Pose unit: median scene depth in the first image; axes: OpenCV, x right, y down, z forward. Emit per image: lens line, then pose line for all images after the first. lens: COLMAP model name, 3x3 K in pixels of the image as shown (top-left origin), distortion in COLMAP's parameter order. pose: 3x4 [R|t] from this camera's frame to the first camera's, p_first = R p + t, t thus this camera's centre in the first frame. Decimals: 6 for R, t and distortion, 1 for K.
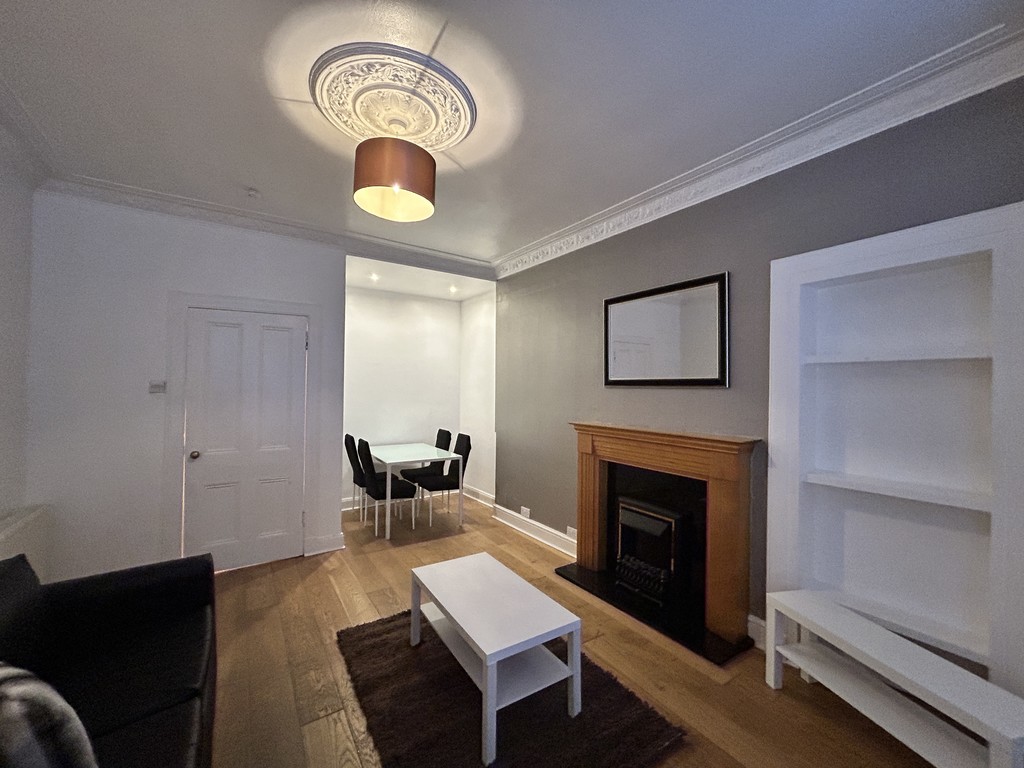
lens RADIAL K [[412.2, 0, 512.3], [0, 412.2, 389.0], [0, 0, 1]] dist [0.000937, 0.000053]
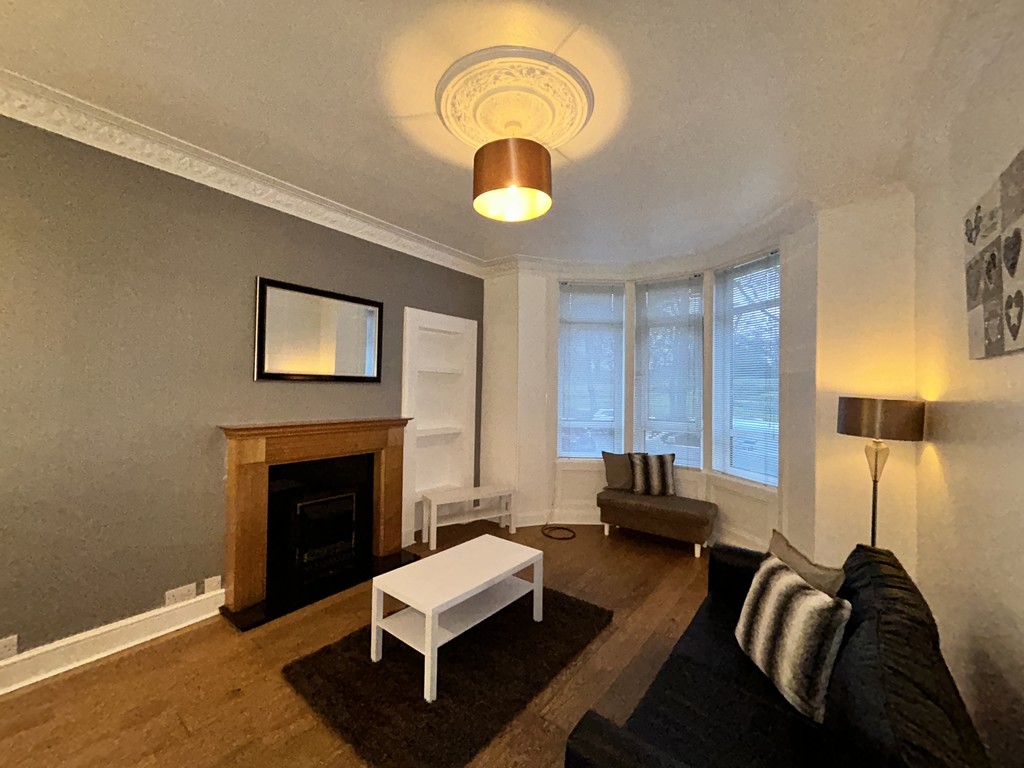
lens RADIAL K [[409.8, 0, 514.9], [0, 409.8, 382.2], [0, 0, 1]] dist [0.000987, 0.000078]
pose [[-0.321440, -0.004439, 0.946919, -0.953391], [-0.019314, 0.999812, -0.001869, -0.014171], [-0.946733, -0.018889, -0.321466, 1.001074]]
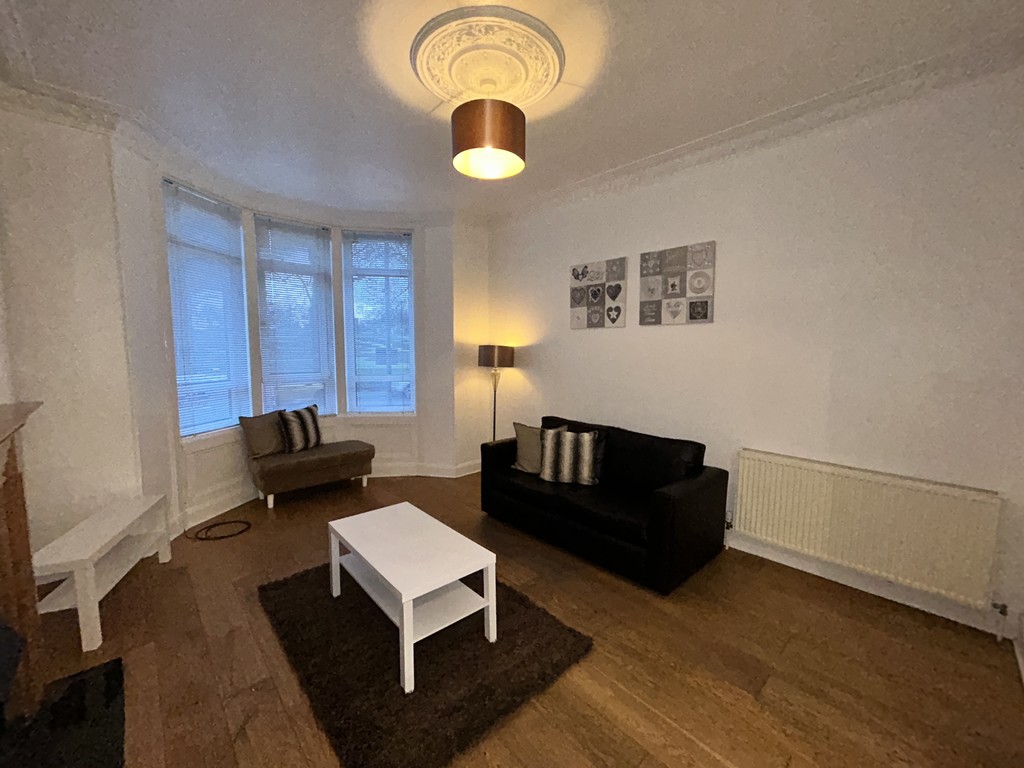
lens RADIAL K [[409.8, 0, 514.9], [0, 409.8, 382.2], [0, 0, 1]] dist [0.000987, 0.000078]
pose [[-0.990151, -0.006283, -0.139859, -0.172953], [-0.018757, 0.995939, 0.088053, 0.005904], [0.138738, 0.089810, -0.986248, 1.612750]]
